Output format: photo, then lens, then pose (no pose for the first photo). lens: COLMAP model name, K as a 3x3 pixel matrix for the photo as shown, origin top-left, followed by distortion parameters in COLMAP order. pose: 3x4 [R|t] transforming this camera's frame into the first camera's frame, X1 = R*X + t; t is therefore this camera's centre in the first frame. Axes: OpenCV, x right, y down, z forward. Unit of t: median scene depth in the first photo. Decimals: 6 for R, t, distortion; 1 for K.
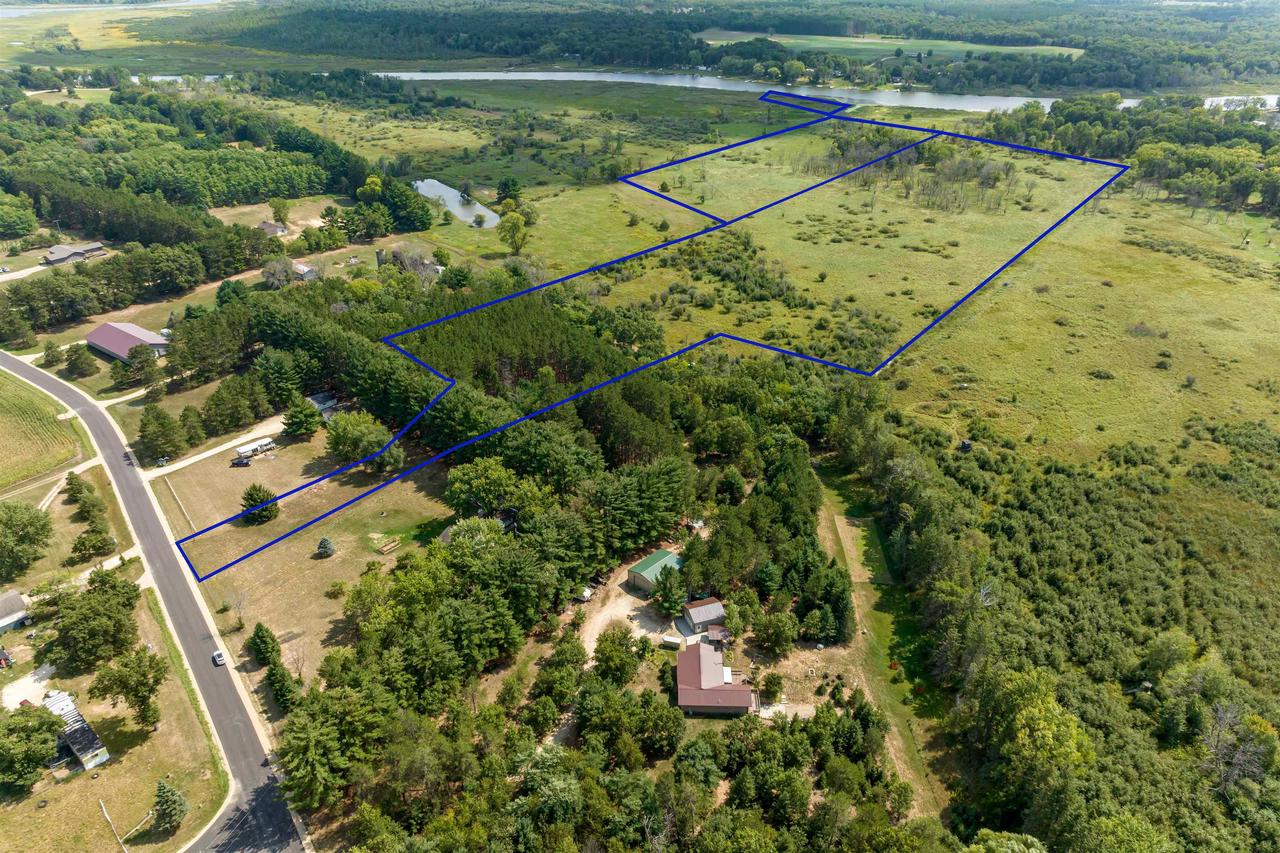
lens RADIAL K [[884.8, 0, 637.6], [0, 884.8, 415.6], [0, 0, 1]] dist [-0.010723, 0.004449]
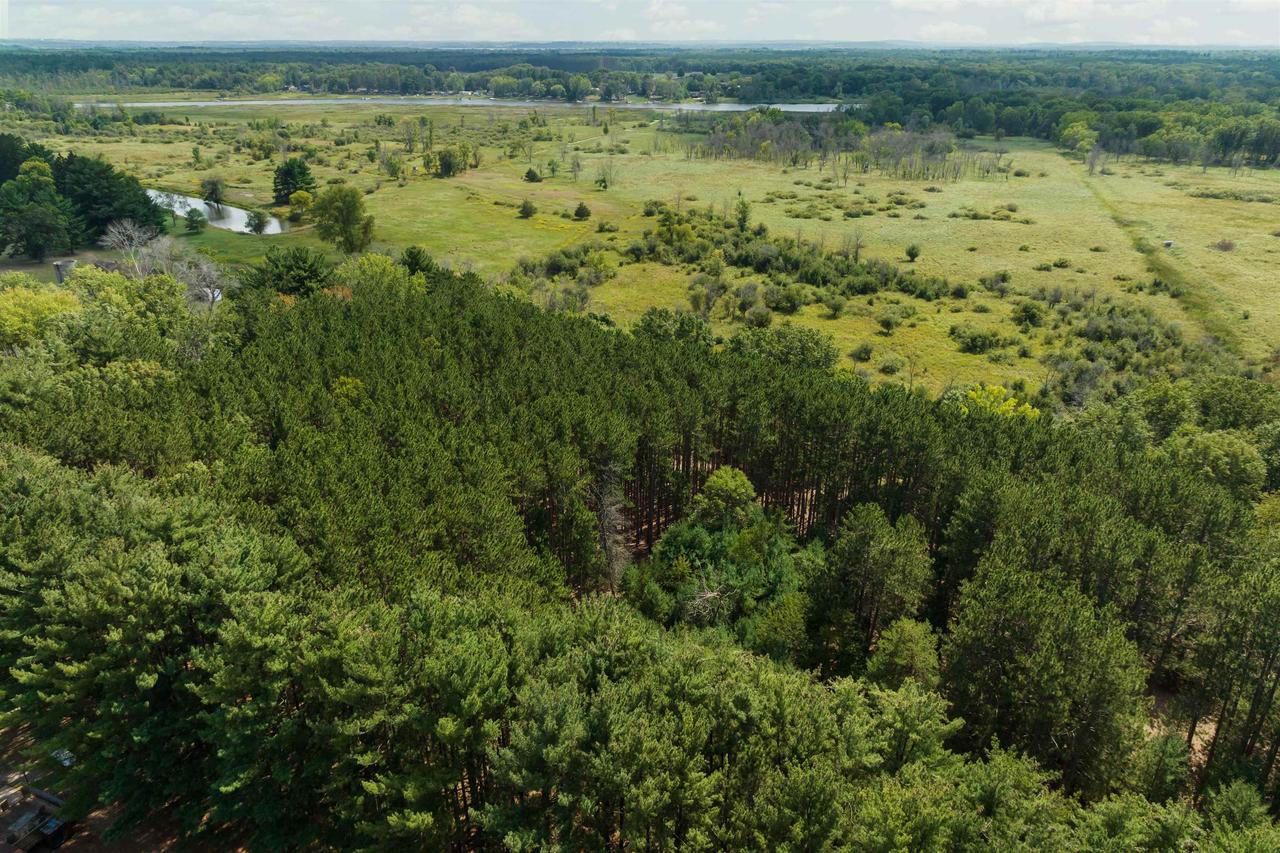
lens RADIAL K [[886.4, 0, 640.0], [0, 886.4, 426.5], [0, 0, 1]] dist [-0.007455, -0.002044]
pose [[0.951646, -0.121441, 0.282173, -0.180694], [0.139034, 0.989349, -0.043106, -0.051030], [-0.273933, 0.080253, 0.958395, 0.600113]]
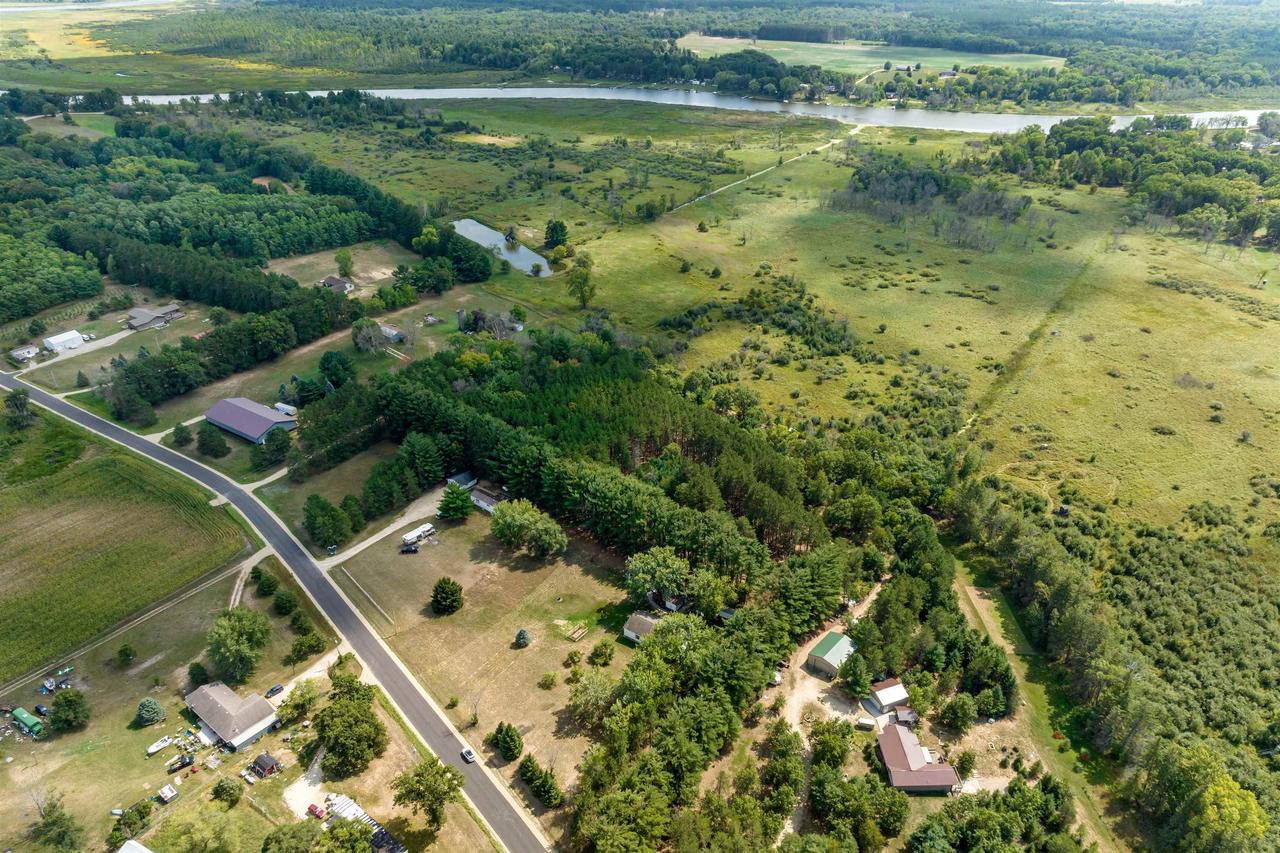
lens RADIAL K [[886.4, 0, 640.0], [0, 886.4, 426.5], [0, 0, 1]] dist [-0.007455, -0.002044]
pose [[0.998868, -0.023578, 0.041317, -0.156518], [0.022760, 0.999537, 0.020172, -0.082759], [-0.041773, -0.019209, 0.998942, -0.060311]]
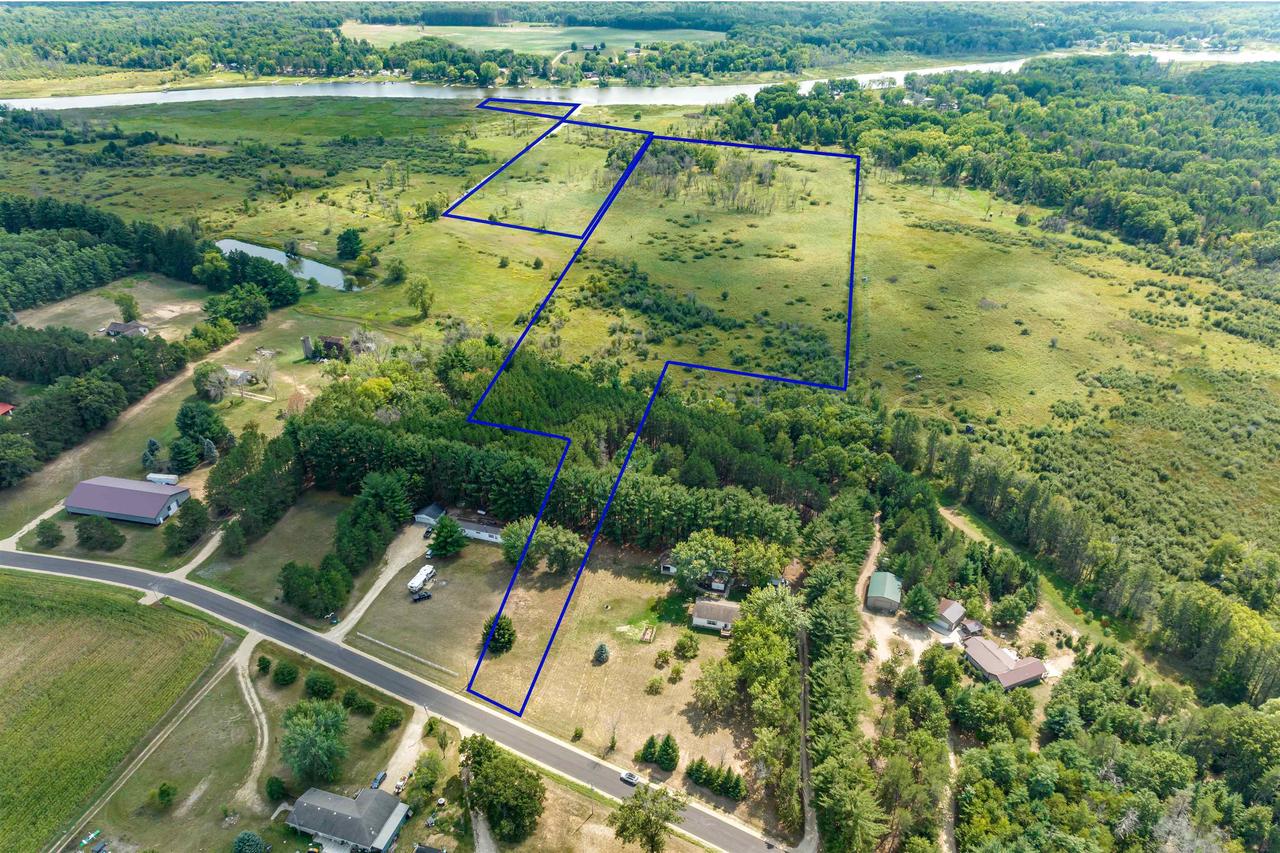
lens RADIAL K [[893.9, 0, 629.1], [0, 893.9, 428.5], [0, 0, 1]] dist [-0.006895, -0.001826]
pose [[0.912635, -0.202051, 0.355350, -0.411282], [0.189834, 0.979366, 0.069320, -0.115062], [-0.362024, 0.004194, 0.932159, -0.007142]]
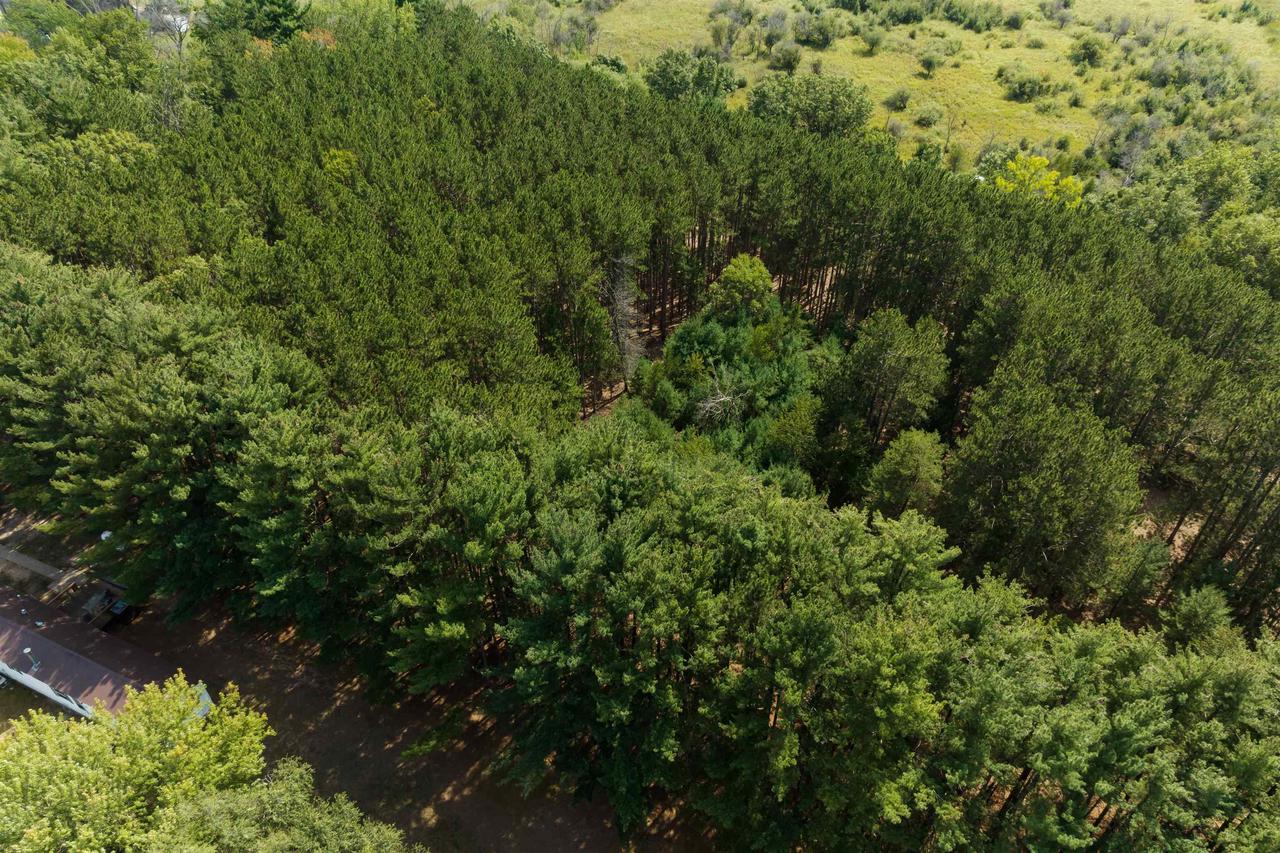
lens RADIAL K [[882.3, 0, 640.4], [0, 882.3, 482.9], [0, 0, 1]] dist [-0.021745, 0.024371]
pose [[0.955690, -0.205152, 0.211114, -0.177835], [0.136178, 0.943916, 0.300797, -0.064835], [-0.260983, -0.258720, 0.930028, 0.604158]]
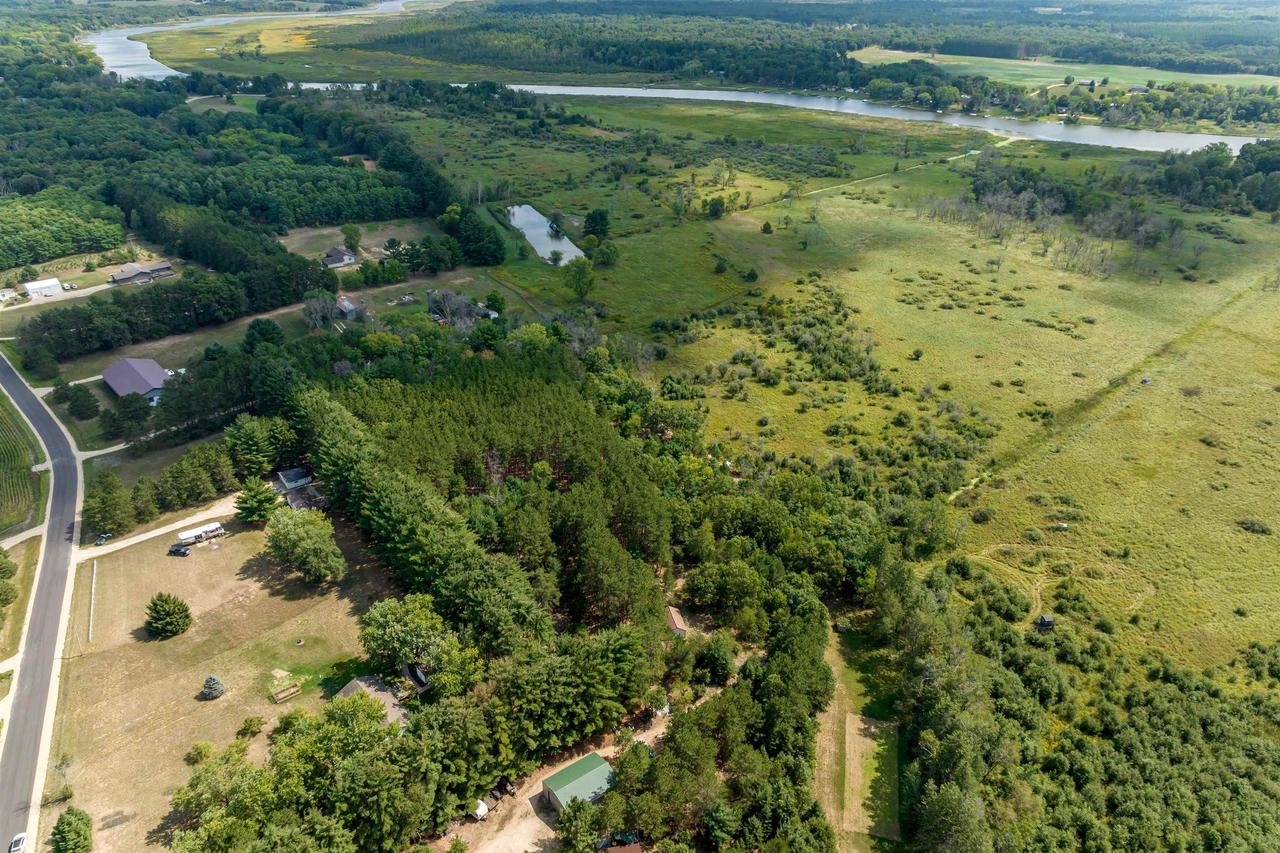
lens RADIAL K [[874.2, 0, 640.0], [0, 874.2, 426.5], [0, 0, 1]] dist [-0.028970, 0.032587]
pose [[0.984453, 0.086802, -0.152704, 0.097367], [-0.086077, 0.996224, 0.011366, -0.090515], [0.153114, 0.001955, 0.988207, 0.153133]]
